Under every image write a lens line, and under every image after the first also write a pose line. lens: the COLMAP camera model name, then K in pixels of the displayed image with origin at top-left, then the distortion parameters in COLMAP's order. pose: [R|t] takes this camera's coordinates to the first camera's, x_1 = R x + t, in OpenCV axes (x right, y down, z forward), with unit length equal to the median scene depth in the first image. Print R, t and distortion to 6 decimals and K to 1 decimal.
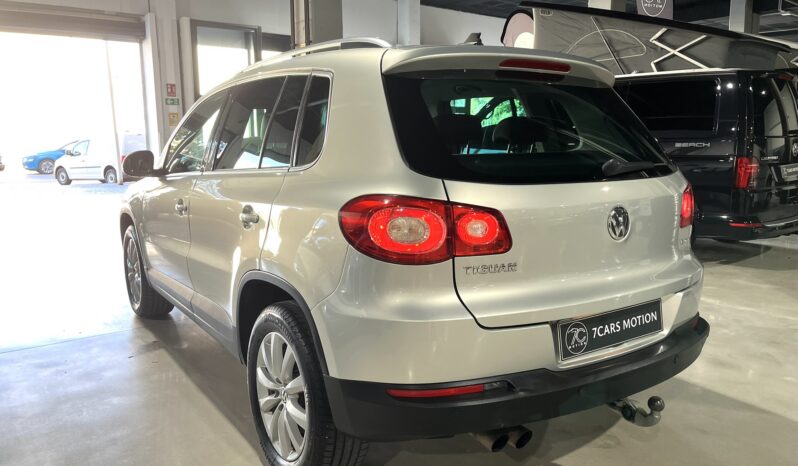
lens RADIAL K [[584.5, 0, 399.0], [0, 584.5, 233.0], [0, 0, 1]] dist [0.053001, -0.082628]
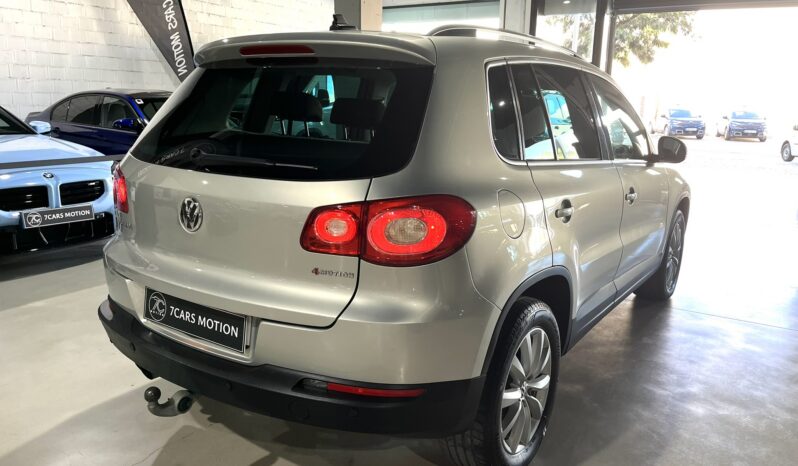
lens RADIAL K [[584.5, 0, 399.0], [0, 584.5, 233.0], [0, 0, 1]] dist [0.053001, -0.082628]
pose [[0.377315, 0.205578, -0.902979, 1.407065], [-0.163585, 0.974513, 0.153508, -0.195700], [0.911523, 0.089793, 0.401327, 0.930113]]
